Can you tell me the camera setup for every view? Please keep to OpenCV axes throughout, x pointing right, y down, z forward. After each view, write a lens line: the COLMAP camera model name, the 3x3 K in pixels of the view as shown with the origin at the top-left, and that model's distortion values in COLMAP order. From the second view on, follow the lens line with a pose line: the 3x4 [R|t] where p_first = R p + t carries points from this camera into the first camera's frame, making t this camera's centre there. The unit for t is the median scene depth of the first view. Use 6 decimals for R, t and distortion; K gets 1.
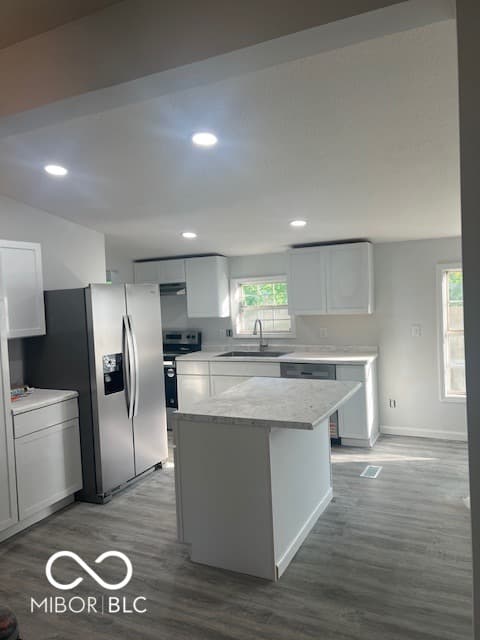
lens RADIAL K [[486.8, 0, 253.4], [0, 486.8, 318.5], [0, 0, 1]] dist [0.002999, -0.000635]
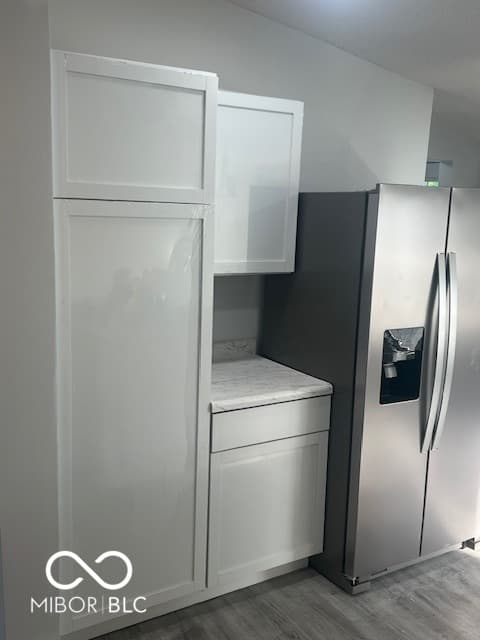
lens RADIAL K [[661.8, 0, 239.4], [0, 661.8, 321.8], [0, 0, 1]] dist [0.041698, 0.000000]
pose [[0.827909, 0.168545, -0.534938, -0.064491], [-0.097248, 0.982471, 0.159042, -0.025478], [0.552367, -0.079650, 0.829787, 0.335294]]
